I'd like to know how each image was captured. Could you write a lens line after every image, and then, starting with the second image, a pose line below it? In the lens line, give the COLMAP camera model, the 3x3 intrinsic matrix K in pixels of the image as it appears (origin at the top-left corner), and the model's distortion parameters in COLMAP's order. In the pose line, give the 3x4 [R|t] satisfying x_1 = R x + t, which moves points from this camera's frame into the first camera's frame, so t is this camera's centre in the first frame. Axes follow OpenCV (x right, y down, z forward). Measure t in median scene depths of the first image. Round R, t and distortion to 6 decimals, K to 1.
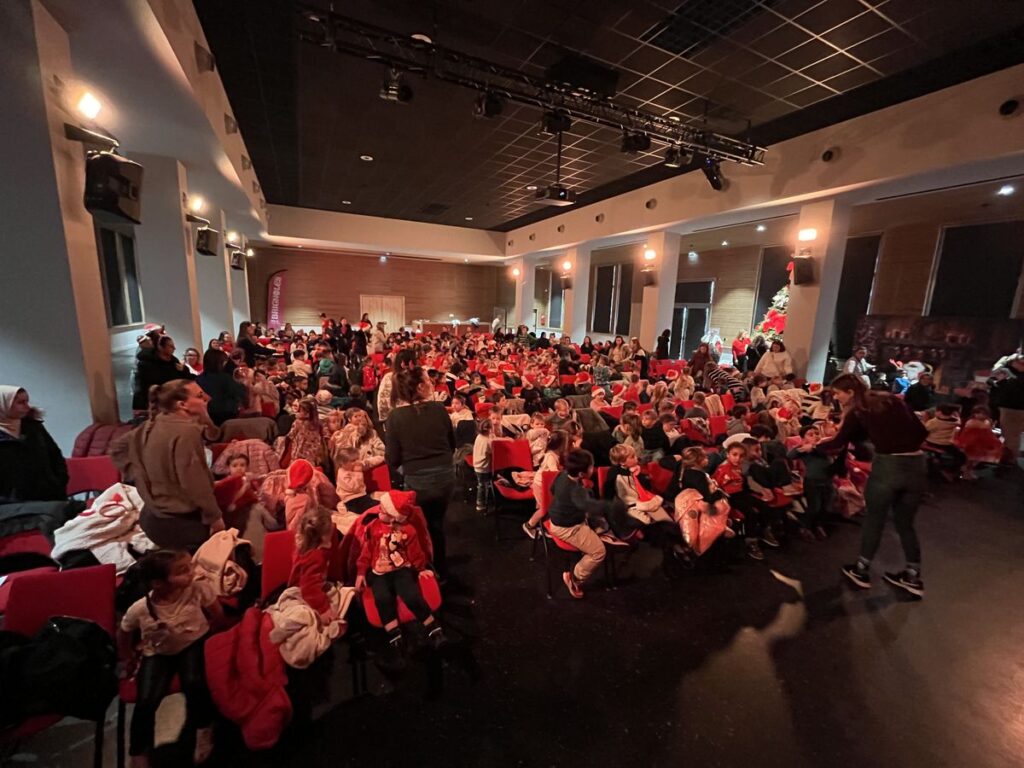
lens RADIAL K [[414.3, 0, 513.3], [0, 414.3, 382.8], [0, 0, 1]] dist [-0.001366, -0.000125]
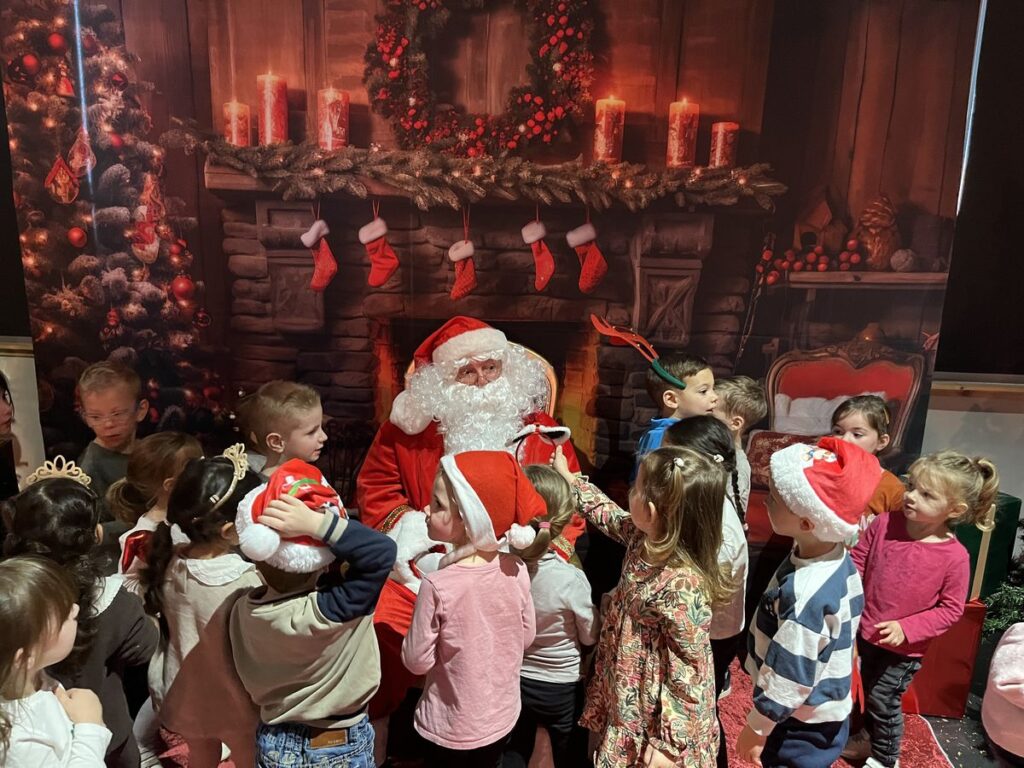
lens RADIAL K [[784.6, 0, 512.1], [0, 784.6, 383.0], [0, 0, 1]] dist [0.038889, -0.005737]
pose [[0.512331, -0.212145, 0.832173, 0.805185], [0.143537, 0.976531, 0.160577, -0.074203], [-0.846708, 0.037179, 0.530758, 0.884448]]
